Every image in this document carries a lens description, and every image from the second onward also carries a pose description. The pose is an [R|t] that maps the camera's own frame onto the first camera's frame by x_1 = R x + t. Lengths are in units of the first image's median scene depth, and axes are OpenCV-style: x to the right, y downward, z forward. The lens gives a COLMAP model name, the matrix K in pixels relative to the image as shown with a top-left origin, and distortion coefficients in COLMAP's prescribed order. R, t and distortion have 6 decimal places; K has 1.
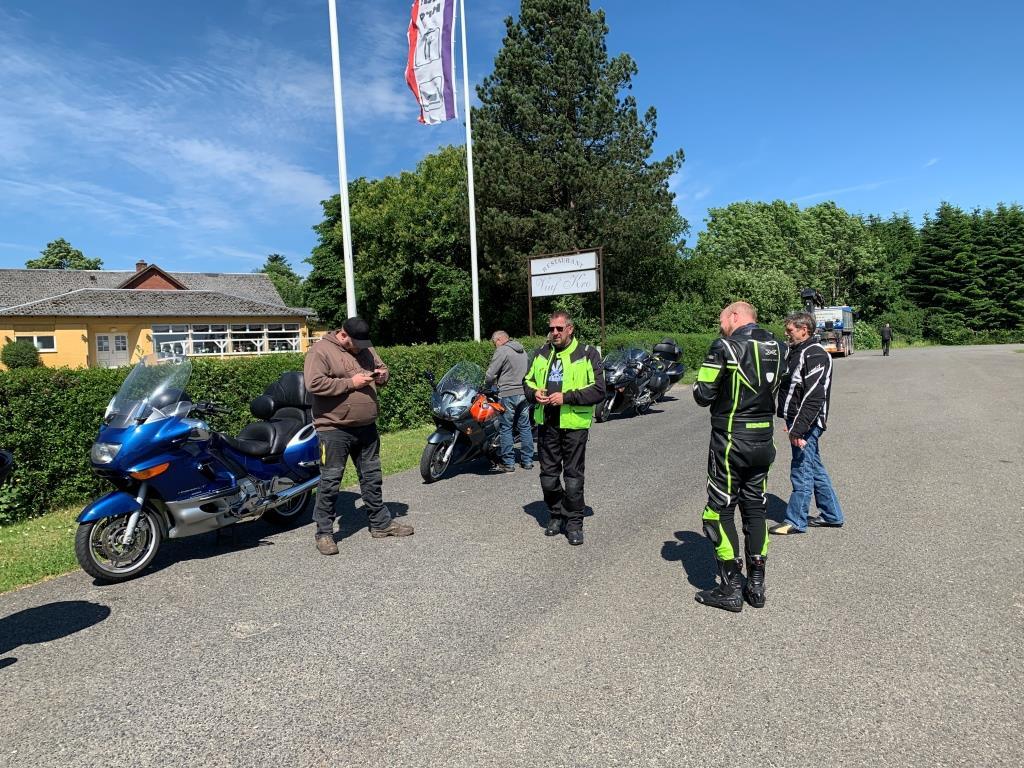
lens RADIAL K [[783.3, 0, 508.1], [0, 783.3, 383.2], [0, 0, 1]] dist [0.008934, -0.003649]
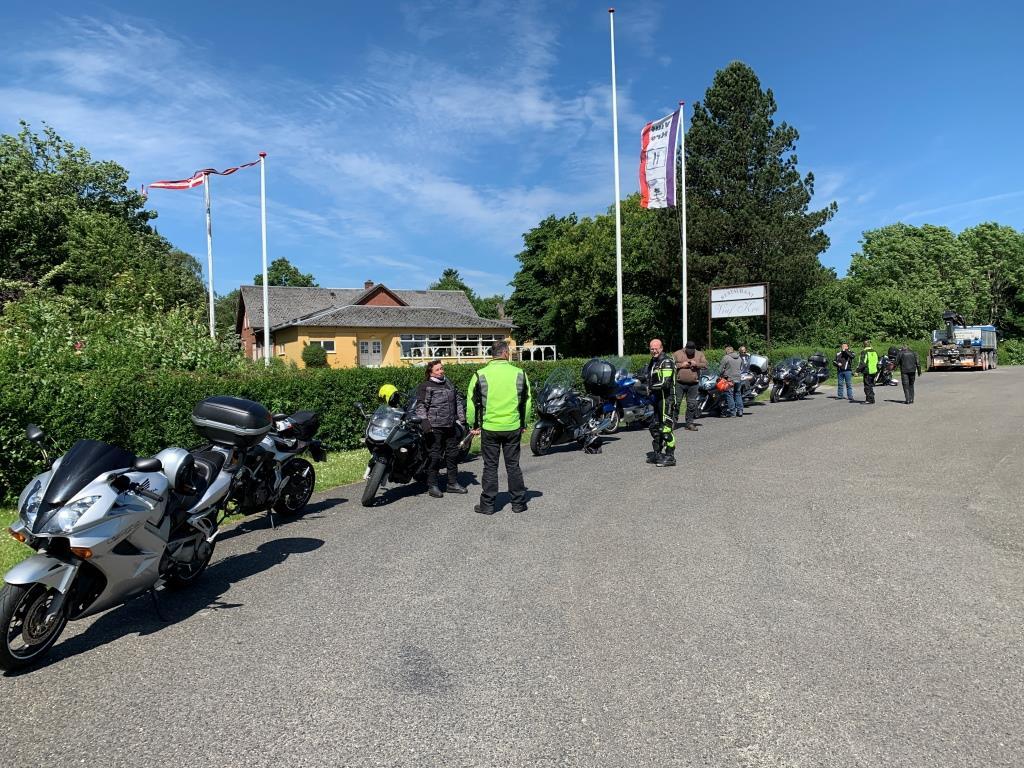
lens RADIAL K [[801.0, 0, 512.0], [0, 801.0, 384.0], [0, 0, 1]] dist [0.007875, -0.005098]
pose [[0.985481, 0.025114, -0.167919, -0.027648], [-0.026921, 0.999601, -0.008497, 0.007867], [0.167638, 0.012894, 0.985764, -0.147329]]
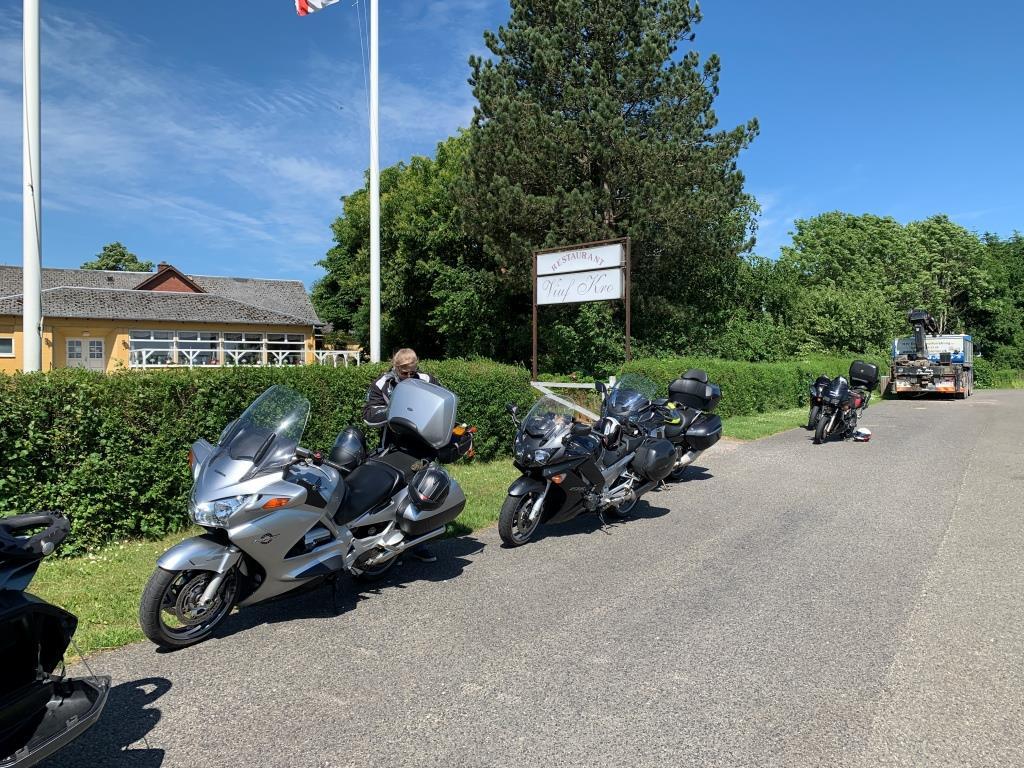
lens RADIAL K [[771.8, 0, 511.5], [0, 771.8, 393.8], [0, 0, 1]] dist [0.003804, 0.000291]
pose [[0.994303, 0.040078, -0.098769, 0.031172], [-0.041132, 0.999116, -0.008658, -0.007325], [0.098334, 0.012671, 0.995073, 0.104021]]
